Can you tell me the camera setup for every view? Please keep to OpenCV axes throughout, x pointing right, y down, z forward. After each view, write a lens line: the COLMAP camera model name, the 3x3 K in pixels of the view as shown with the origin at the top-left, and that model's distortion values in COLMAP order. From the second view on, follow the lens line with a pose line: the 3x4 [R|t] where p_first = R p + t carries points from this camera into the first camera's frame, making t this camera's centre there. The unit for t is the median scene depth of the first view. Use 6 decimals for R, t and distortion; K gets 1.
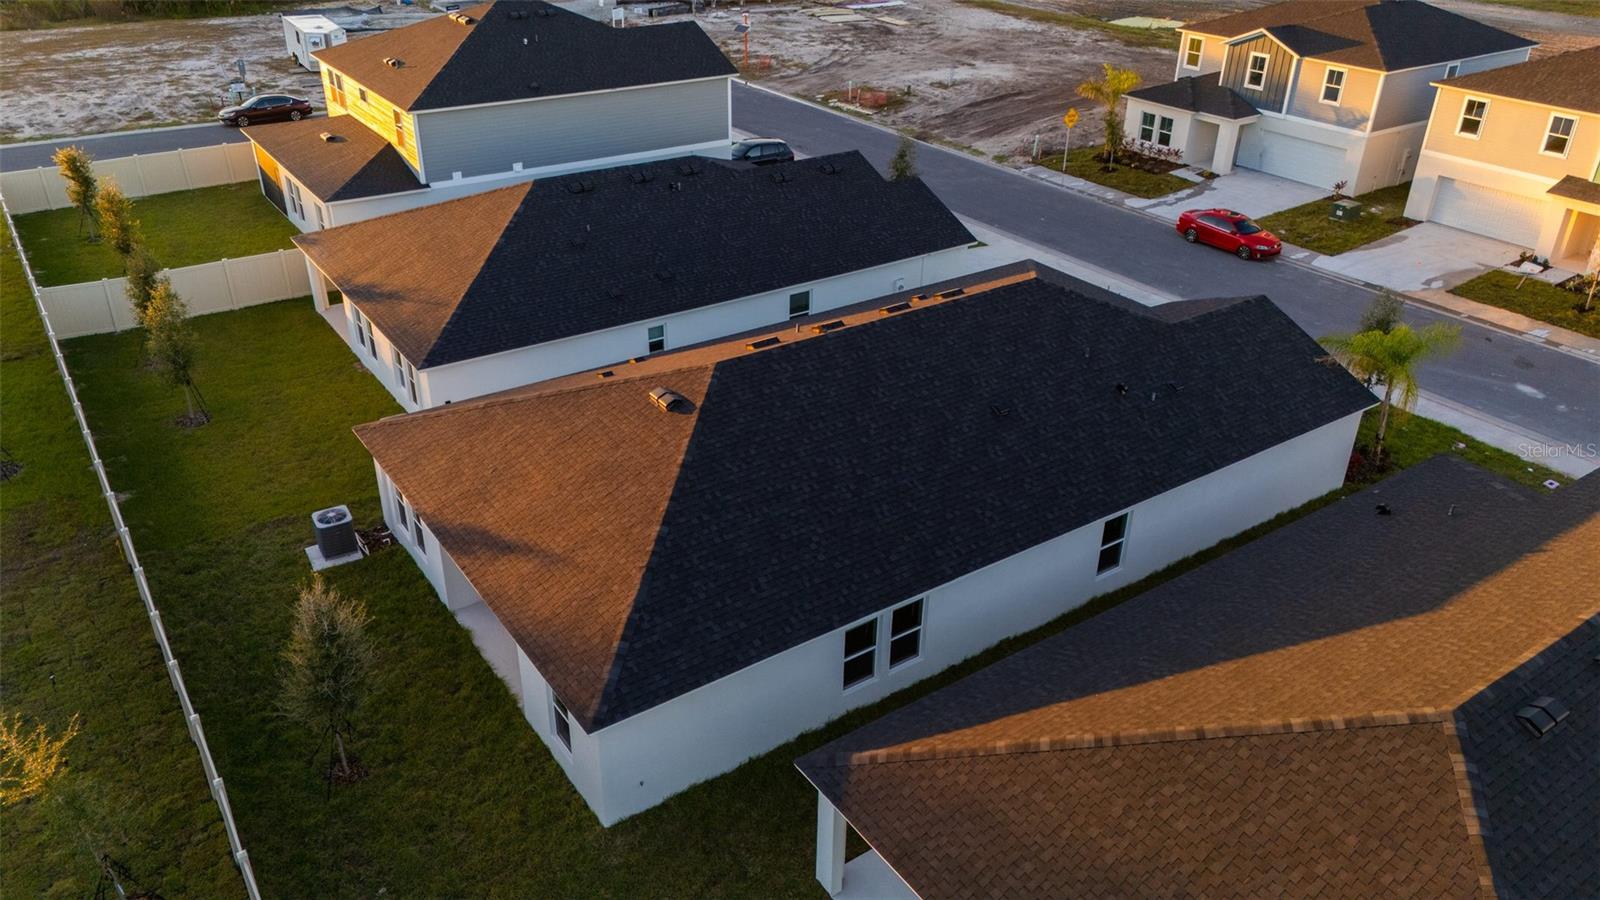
lens RADIAL K [[1180.3, 0, 793.4], [0, 1180.3, 452.1], [0, 0, 1]] dist [0.062567, -0.053236]
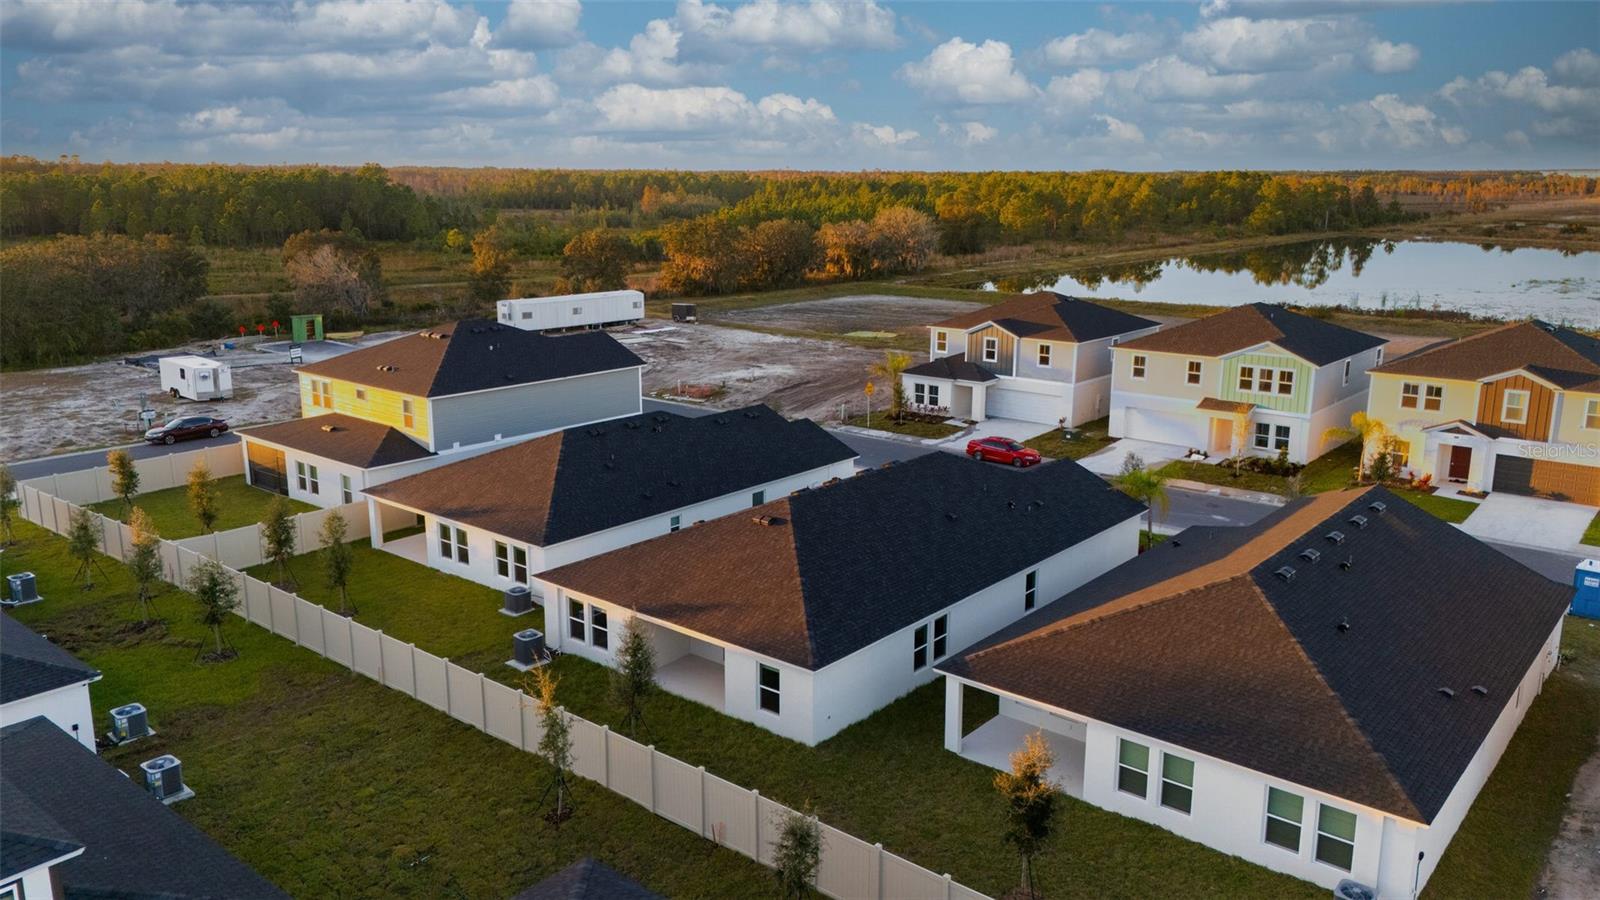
lens RADIAL K [[1204.2, 0, 800.0], [0, 1204.2, 450.0], [0, 0, 1]] dist [0.102284, -0.126203]
pose [[0.962505, -0.072727, 0.261334, -0.218173], [0.141015, 0.957133, -0.253005, 0.128507], [-0.231731, 0.280370, 0.931501, -0.252878]]
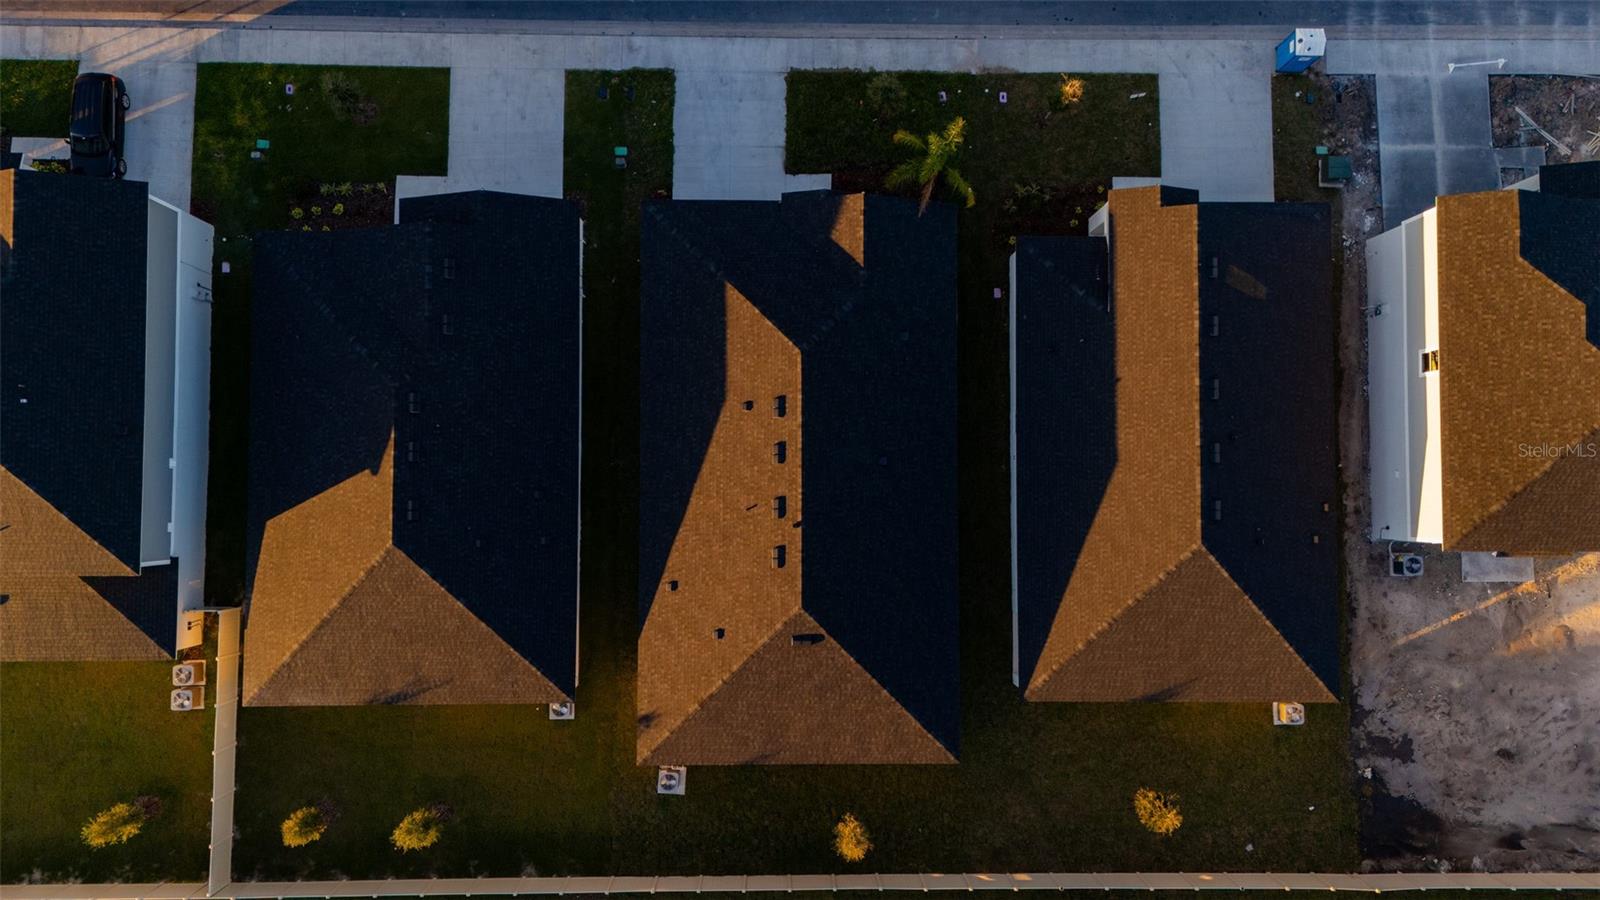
lens RADIAL K [[1180.3, 0, 793.4], [0, 1180.3, 452.1], [0, 0, 1]] dist [0.062567, -0.053236]
pose [[0.568110, -0.822377, 0.030763, 0.028635], [0.382312, 0.296840, 0.875056, -0.767404], [-0.728758, -0.485367, 0.483043, 0.133273]]
